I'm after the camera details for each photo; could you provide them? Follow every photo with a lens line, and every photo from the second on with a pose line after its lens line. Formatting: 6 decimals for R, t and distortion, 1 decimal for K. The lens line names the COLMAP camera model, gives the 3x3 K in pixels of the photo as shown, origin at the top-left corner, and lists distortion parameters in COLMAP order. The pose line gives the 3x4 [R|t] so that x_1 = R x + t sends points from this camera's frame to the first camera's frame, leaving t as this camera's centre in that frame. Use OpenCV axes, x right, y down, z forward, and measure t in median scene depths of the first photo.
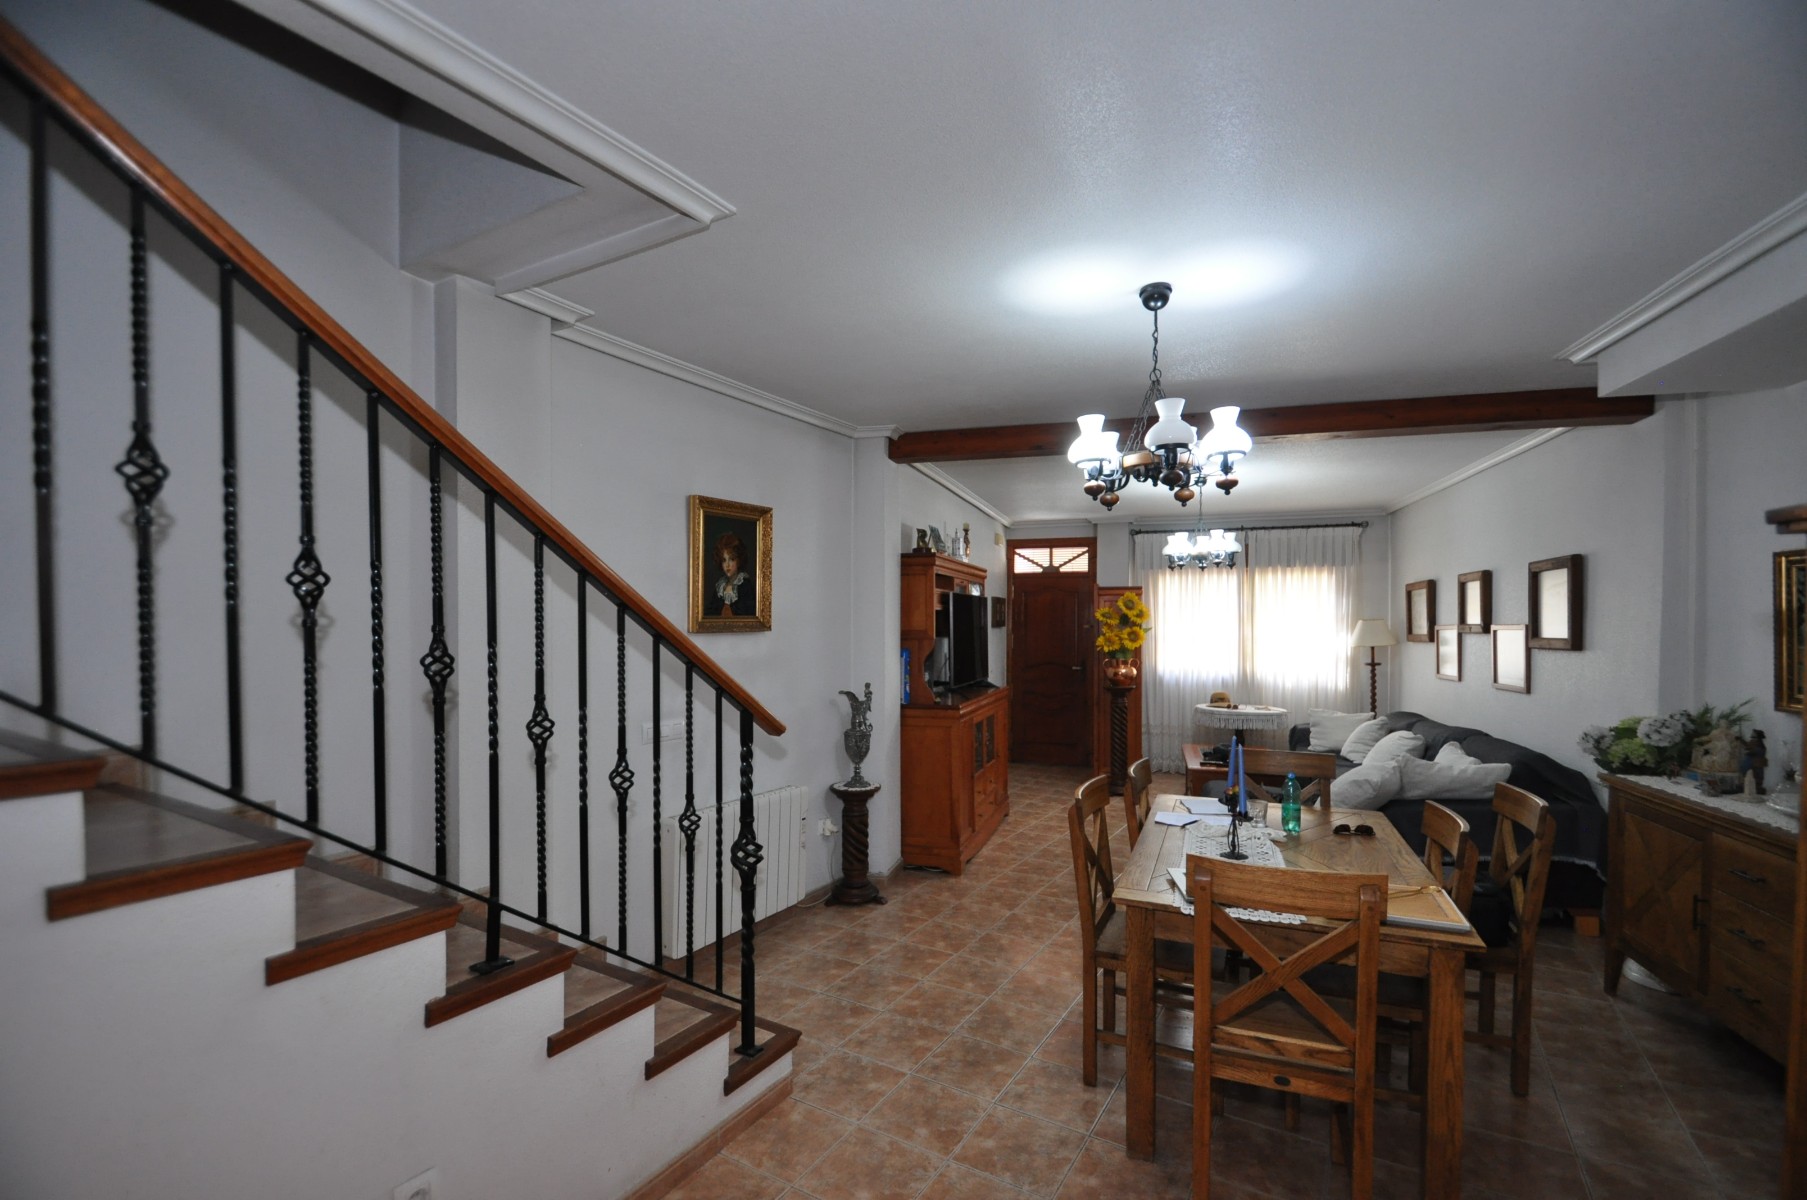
lens RADIAL K [[791.2, 0, 917.2], [0, 791.2, 632.2], [0, 0, 1]] dist [0.018565, -0.017508]
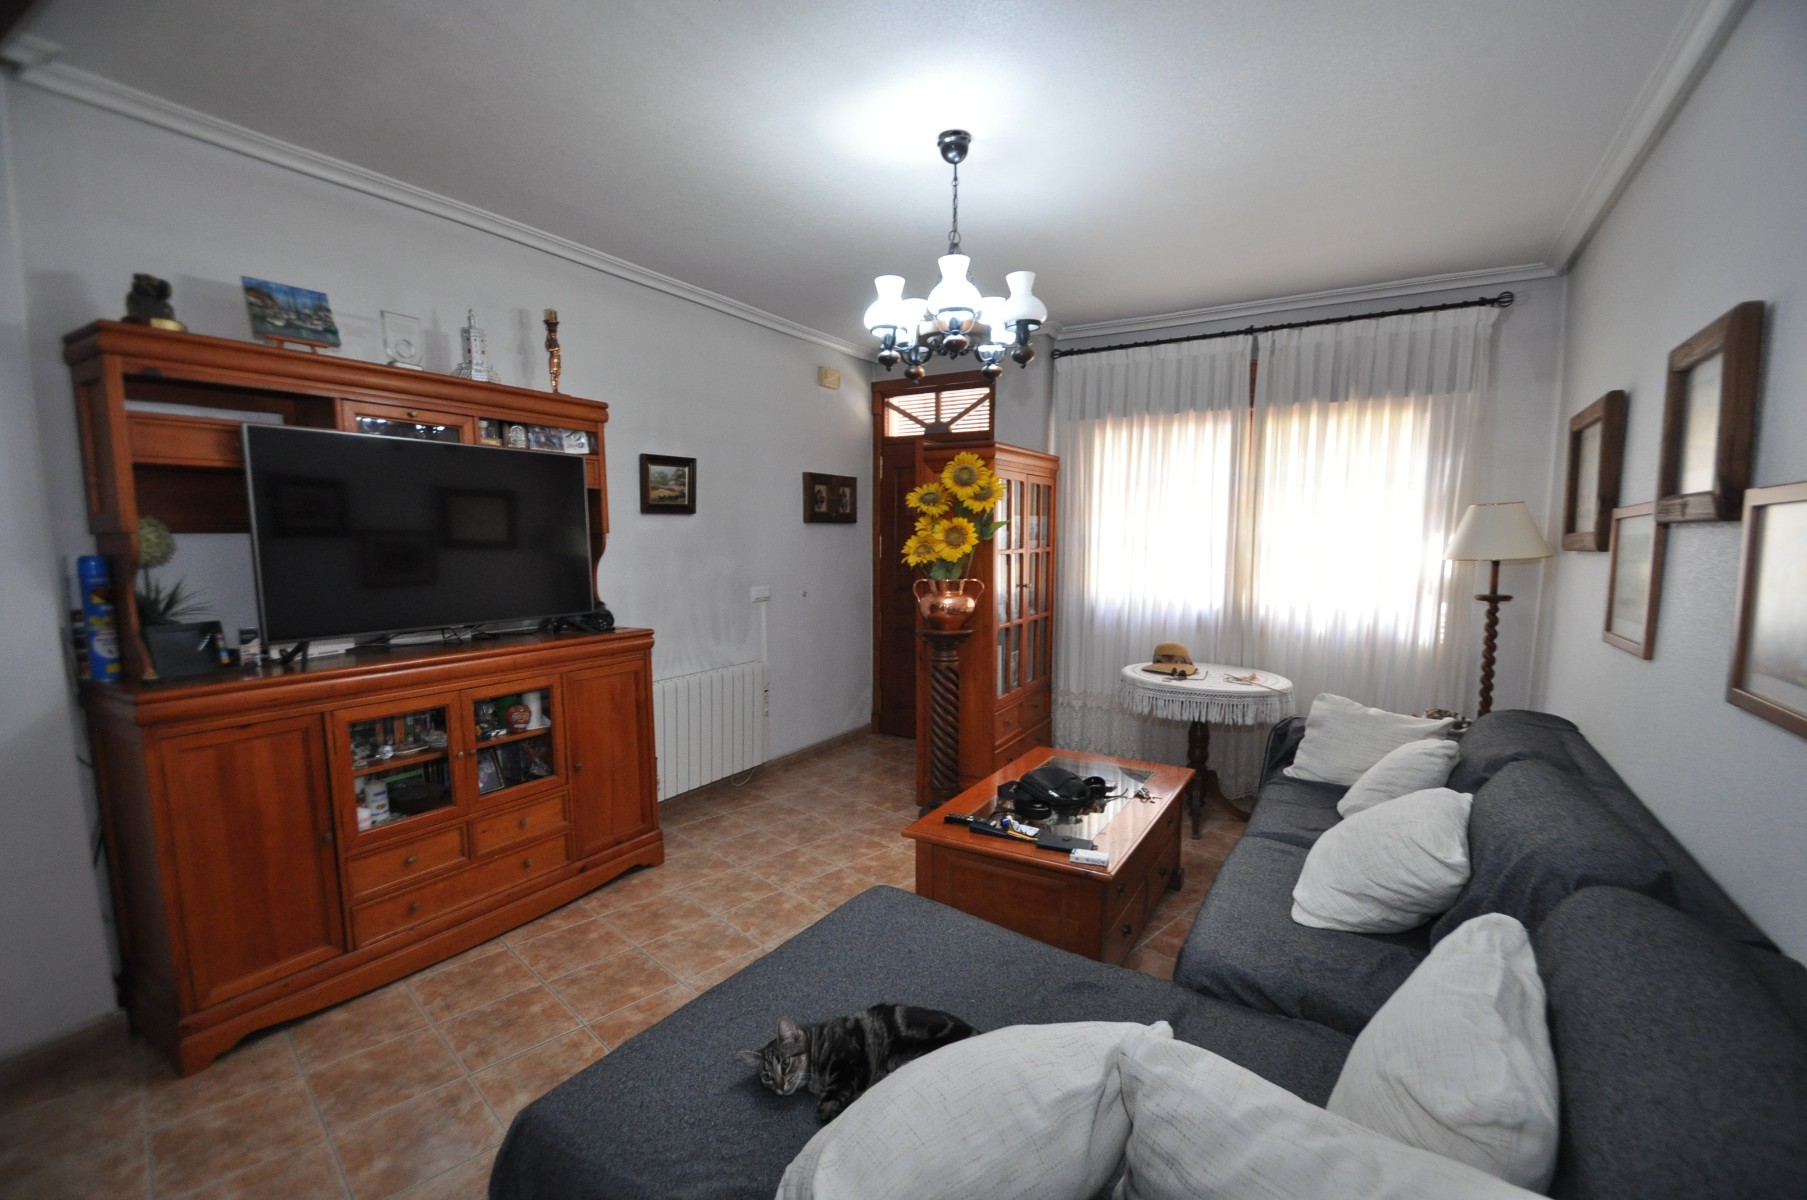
lens RADIAL K [[791.2, 0, 917.2], [0, 791.2, 632.2], [0, 0, 1]] dist [0.018565, -0.017508]
pose [[0.971204, 0.032100, -0.236078, 0.363218], [-0.004897, 0.993362, 0.114923, 0.007623], [0.238200, -0.110458, 0.964914, 0.469897]]
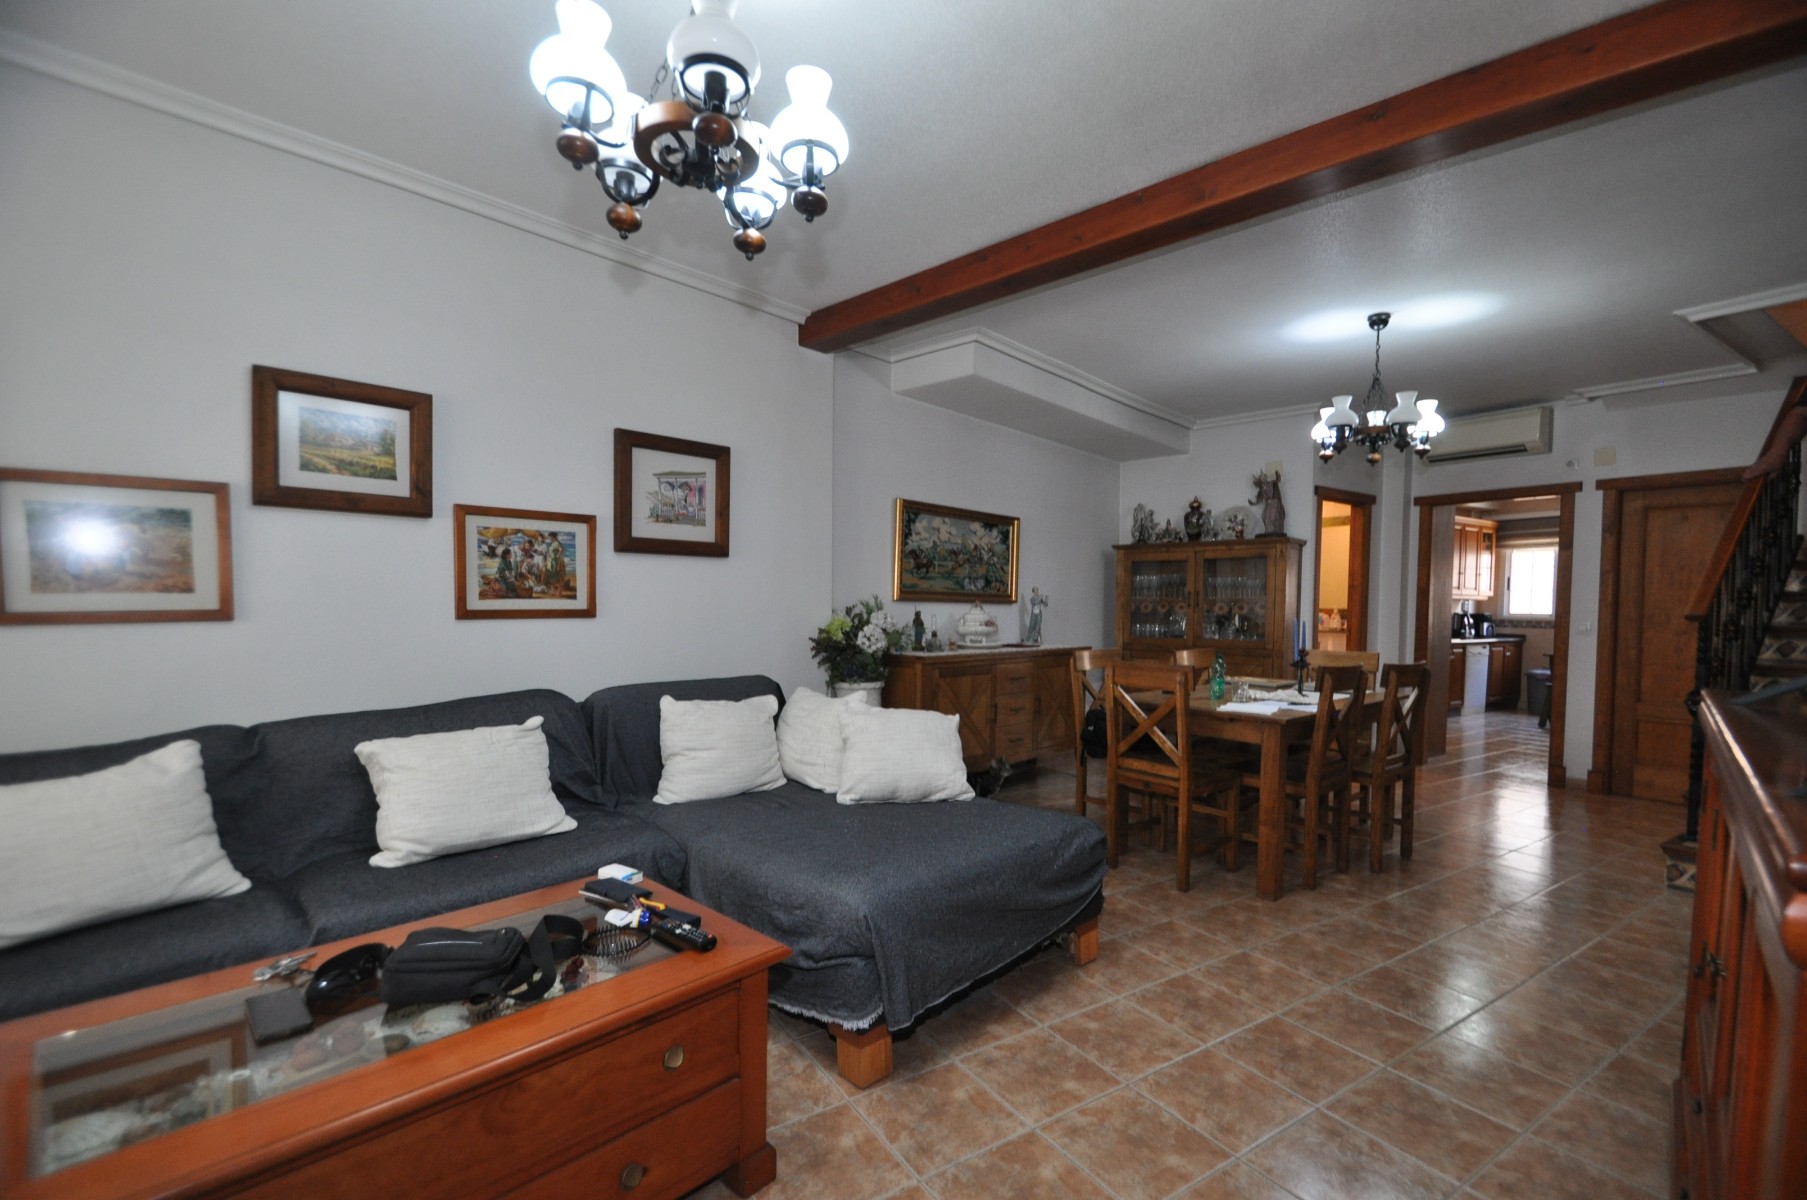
lens RADIAL K [[791.2, 0, 917.2], [0, 791.2, 632.2], [0, 0, 1]] dist [0.018565, -0.017508]
pose [[-0.897133, -0.028977, 0.440810, 0.146662], [-0.008809, 0.998821, 0.047729, 0.036799], [-0.441674, 0.038936, -0.896331, 0.993287]]
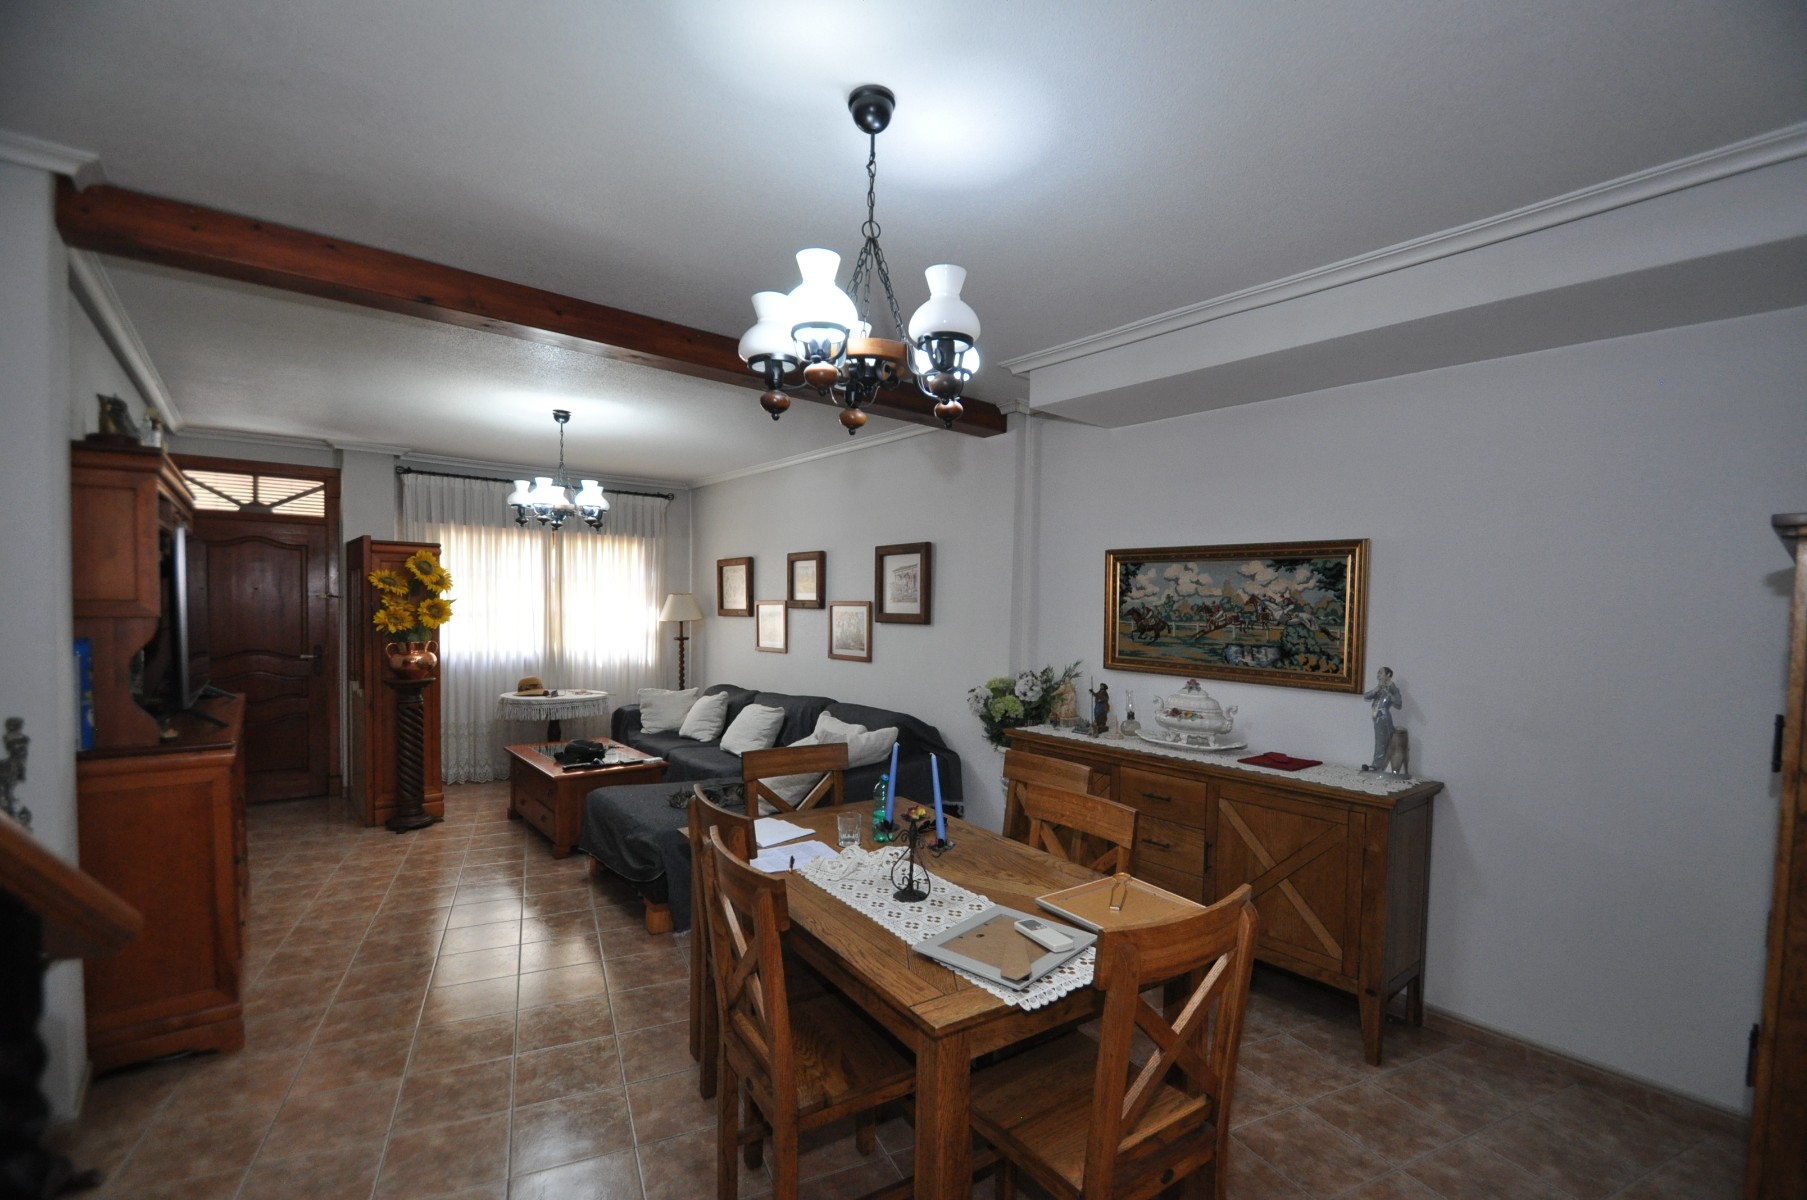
lens RADIAL K [[791.2, 0, 917.2], [0, 791.2, 632.2], [0, 0, 1]] dist [0.018565, -0.017508]
pose [[0.559395, -0.021938, 0.828611, -0.087415], [-0.006781, 0.999495, 0.031040, -0.000837], [-0.828874, -0.022982, 0.558964, 0.207179]]
